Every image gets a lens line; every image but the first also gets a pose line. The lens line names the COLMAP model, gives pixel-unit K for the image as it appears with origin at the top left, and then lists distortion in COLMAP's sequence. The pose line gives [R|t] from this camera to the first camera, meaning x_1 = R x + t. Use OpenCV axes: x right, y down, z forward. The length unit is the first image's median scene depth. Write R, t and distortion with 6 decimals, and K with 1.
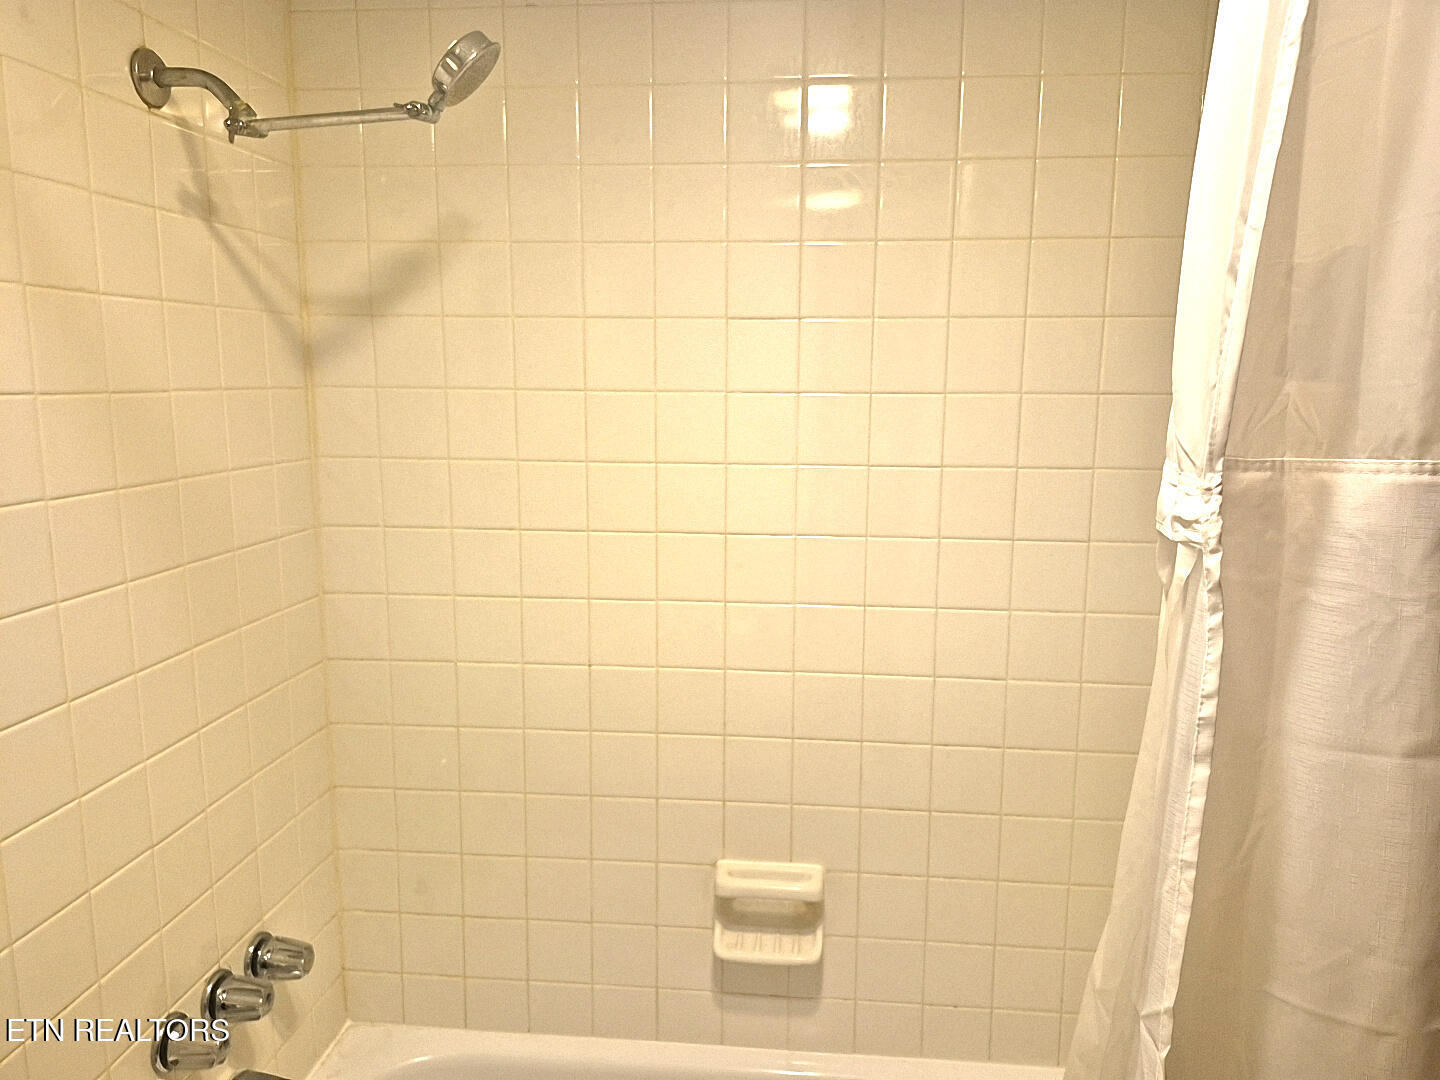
lens RADIAL K [[1003.3, 0, 723.2], [0, 1003.3, 527.9], [0, 0, 1]] dist [0.048064, -0.021395]
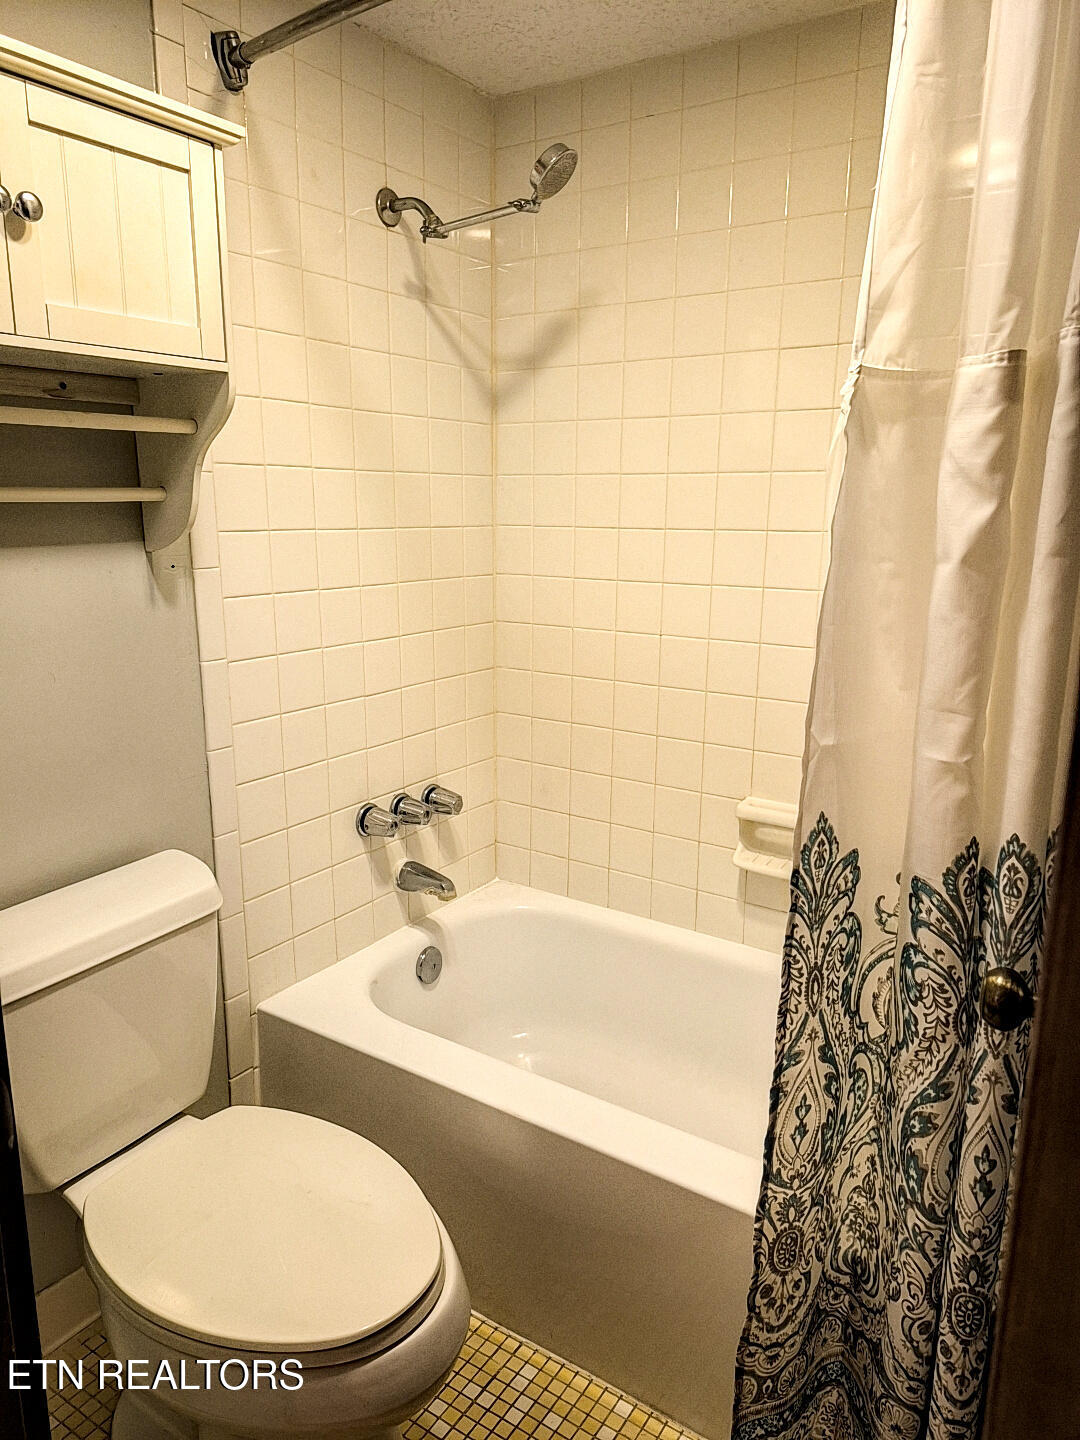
lens RADIAL K [[1003.3, 0, 546.1], [0, 1003.3, 726.2], [0, 0, 1]] dist [0.048064, -0.021395]
pose [[0.882386, 0.106941, -0.458212, 0.406096], [-0.079970, 0.993746, 0.077929, 0.193369], [0.463681, -0.032120, 0.885420, -0.279909]]
